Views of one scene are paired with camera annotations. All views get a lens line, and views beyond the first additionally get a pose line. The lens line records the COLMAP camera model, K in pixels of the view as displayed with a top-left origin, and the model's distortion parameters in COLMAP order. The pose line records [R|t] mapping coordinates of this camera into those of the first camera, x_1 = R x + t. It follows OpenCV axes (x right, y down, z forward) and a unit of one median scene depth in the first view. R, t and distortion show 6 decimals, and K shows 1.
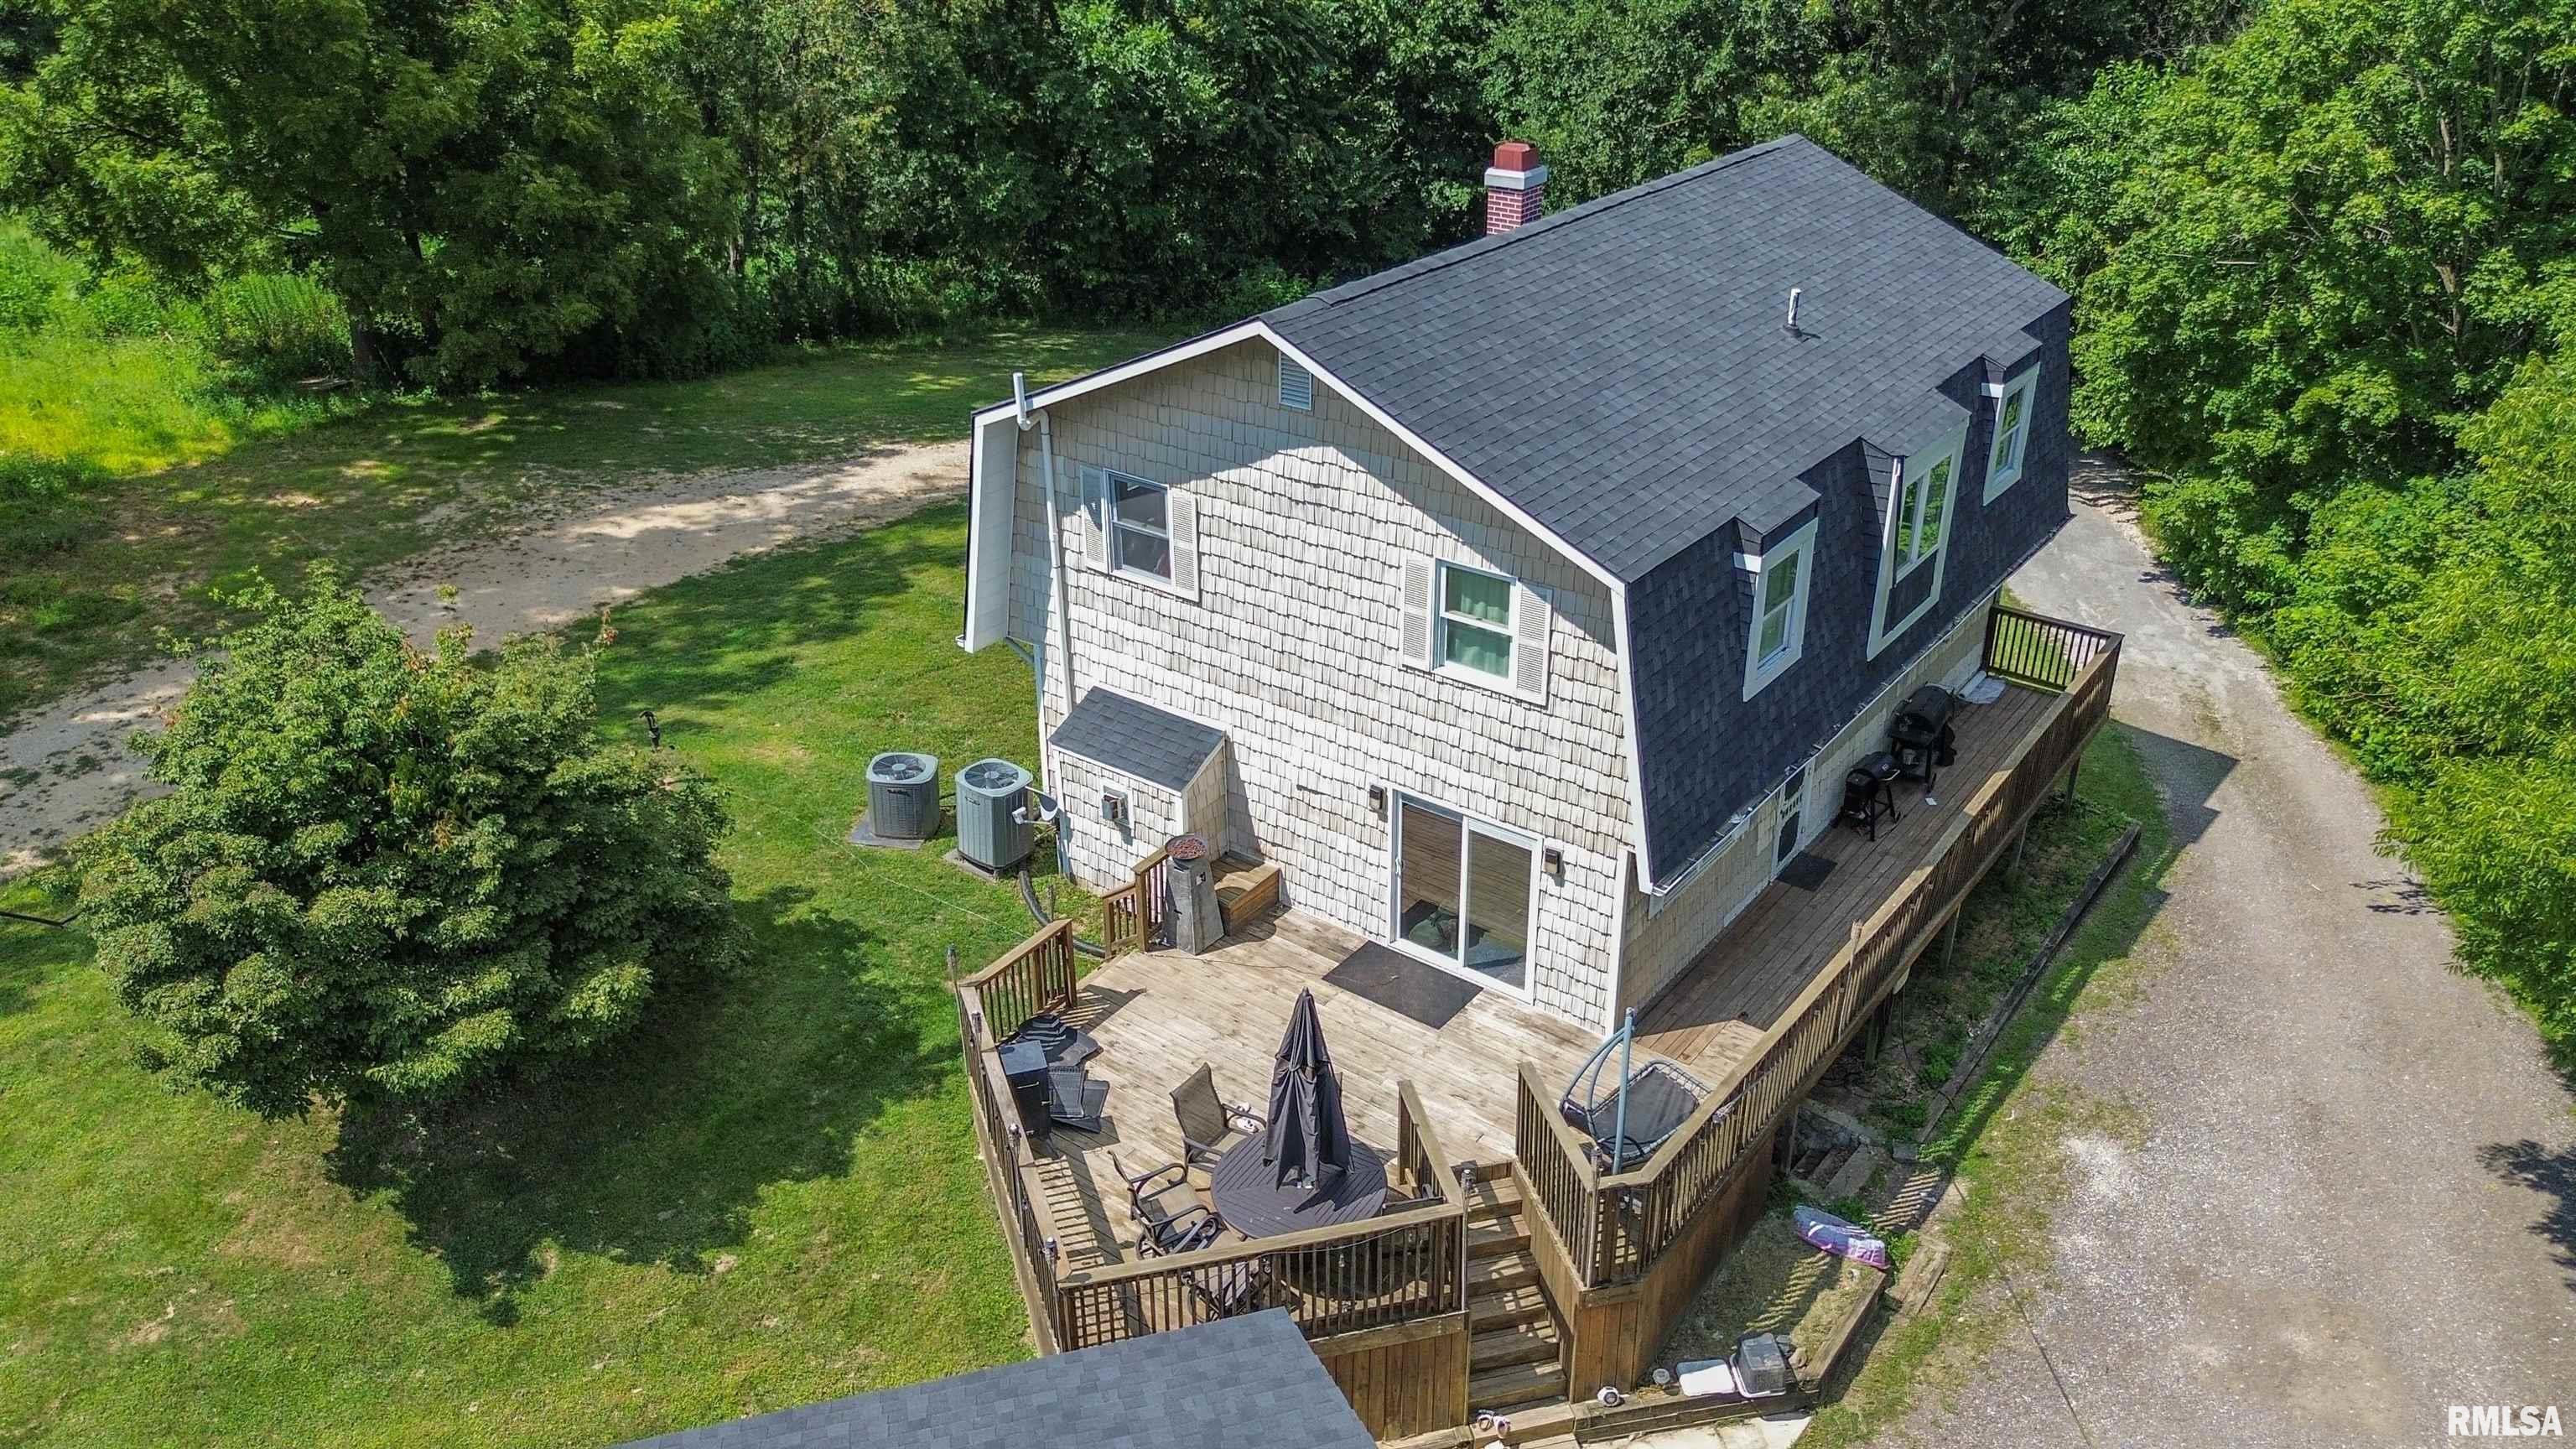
lens RADIAL K [[1839.0, 0, 1309.2], [0, 1839.0, 677.3], [0, 0, 1]] dist [0.057041, -0.044294]
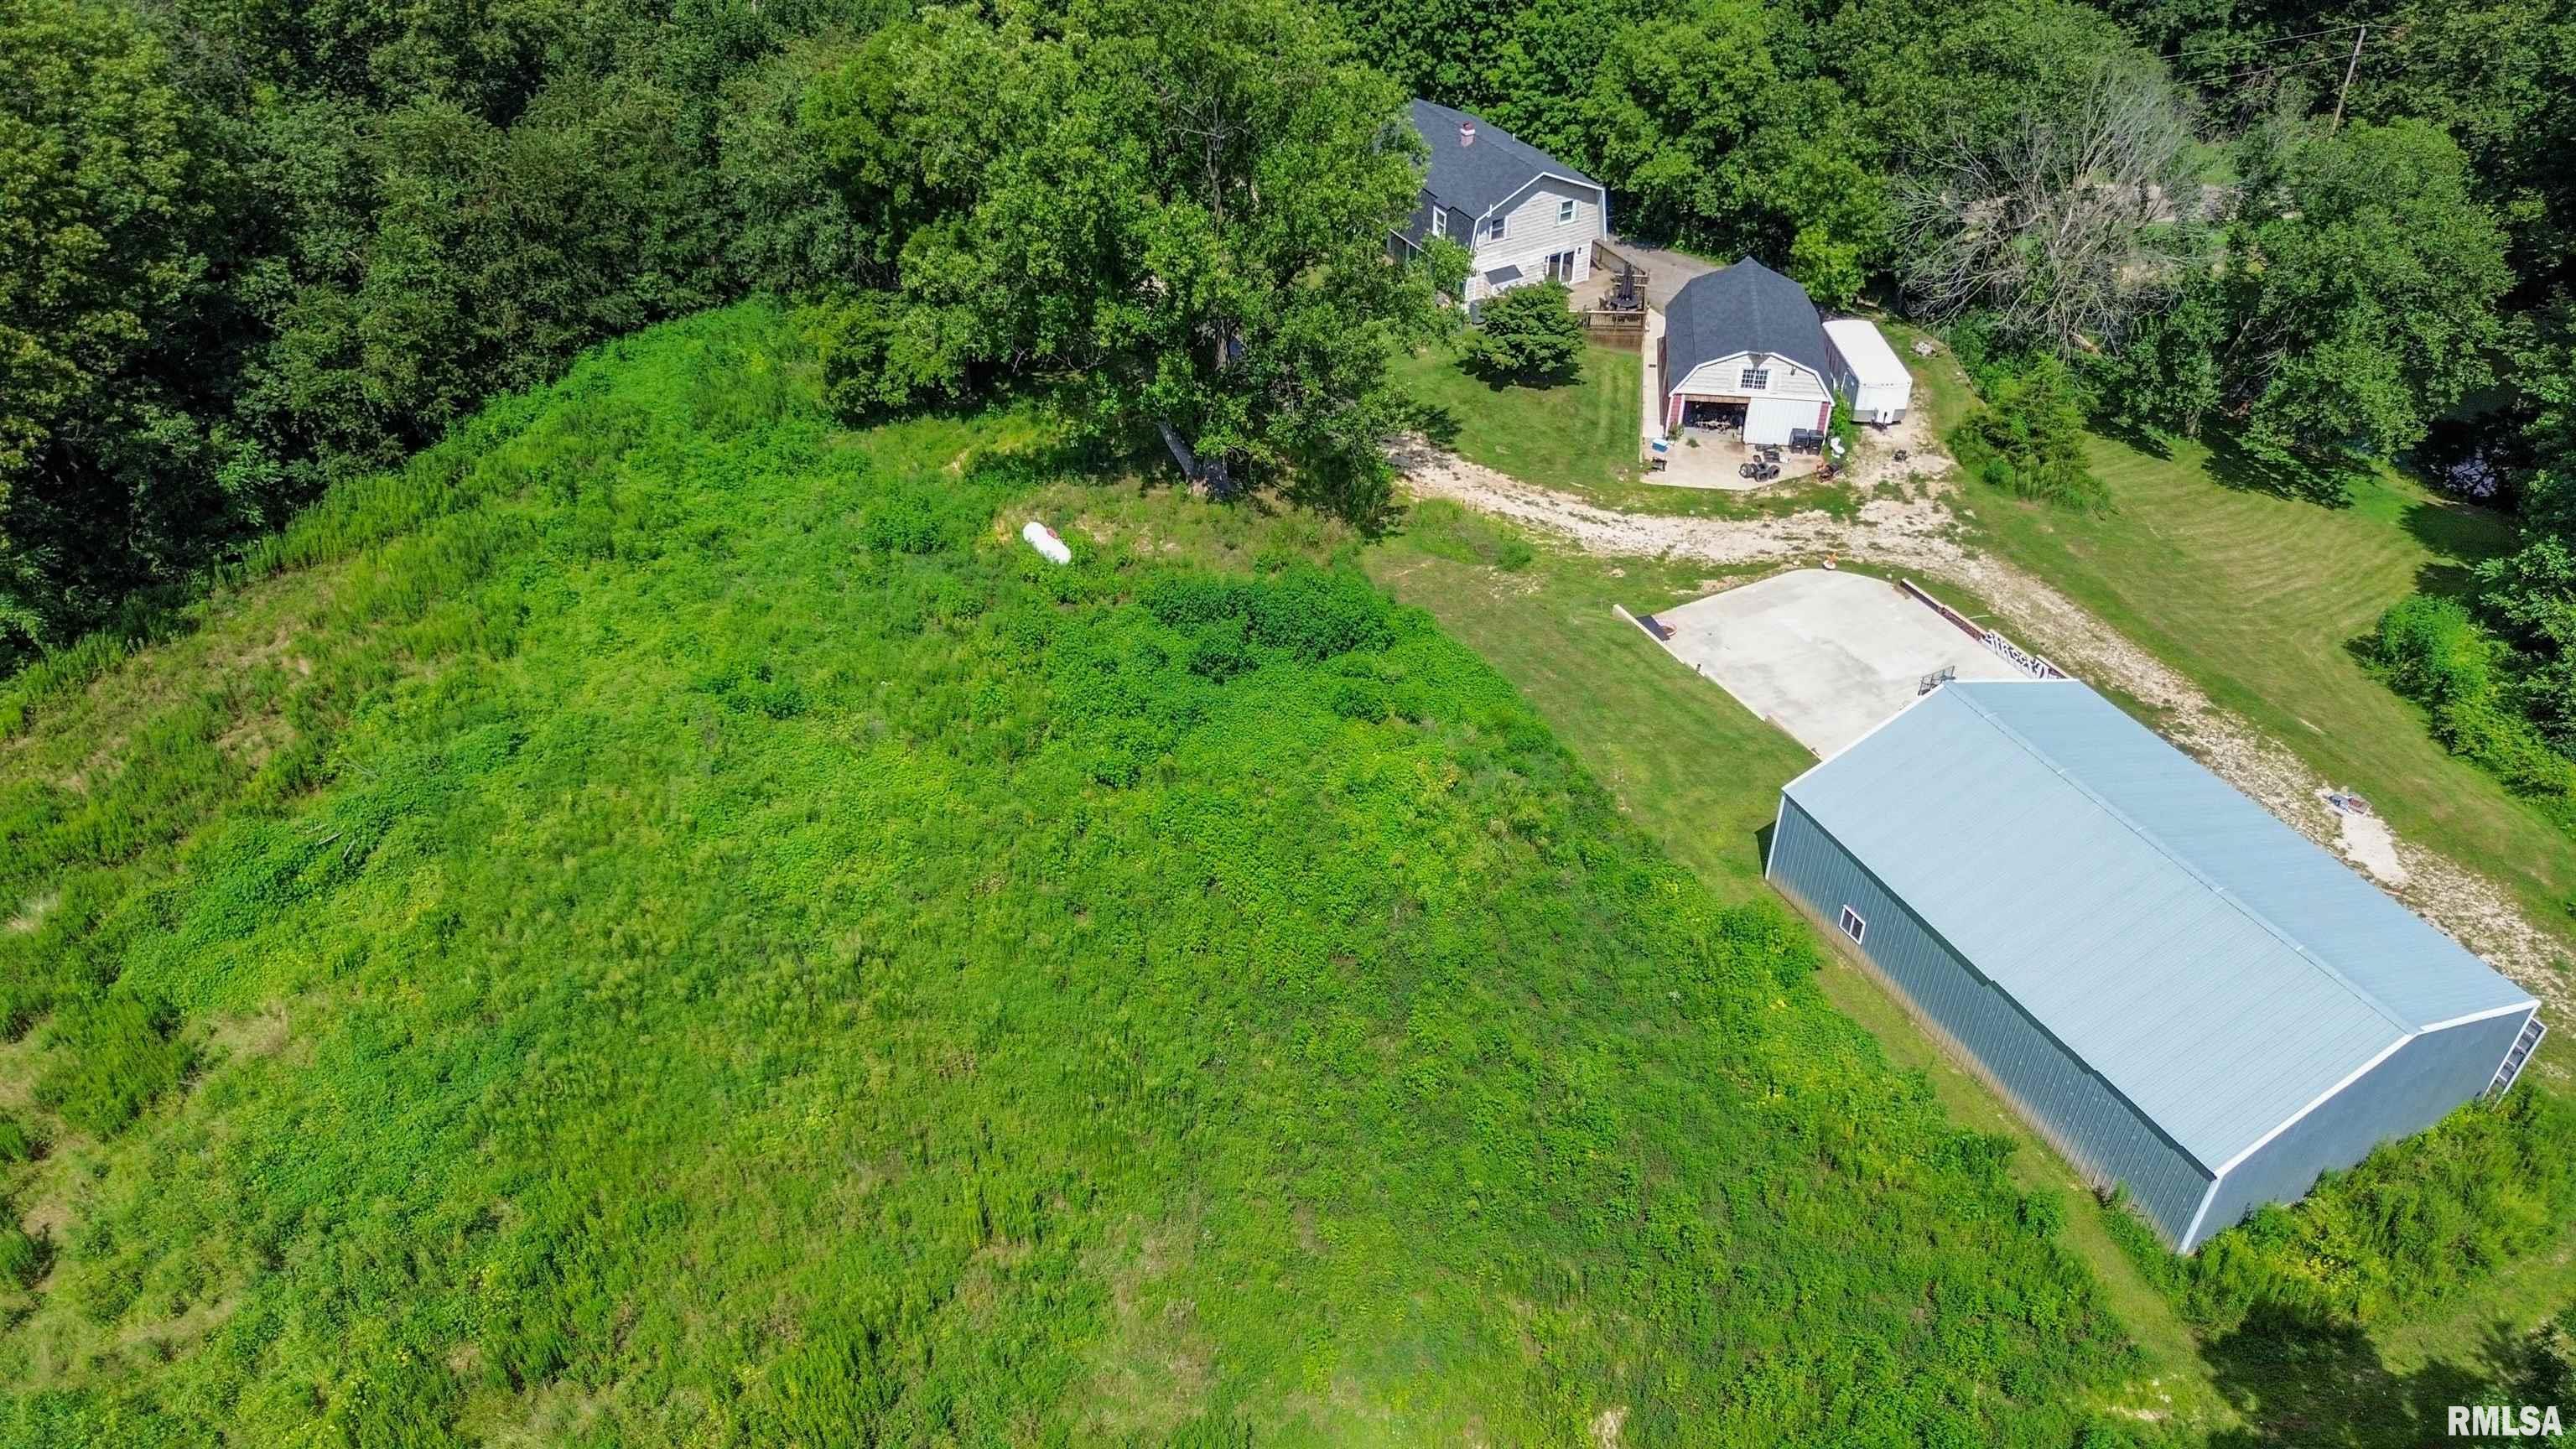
lens RADIAL K [[1839.0, 0, 1298.0], [0, 1839.0, 713.1], [0, 0, 1]] dist [0.057041, -0.044294]
pose [[0.391915, -0.557064, 0.732177, -4.546980], [0.397010, 0.820333, 0.411626, -1.242435], [-0.829931, 0.129359, 0.542661, -0.990971]]
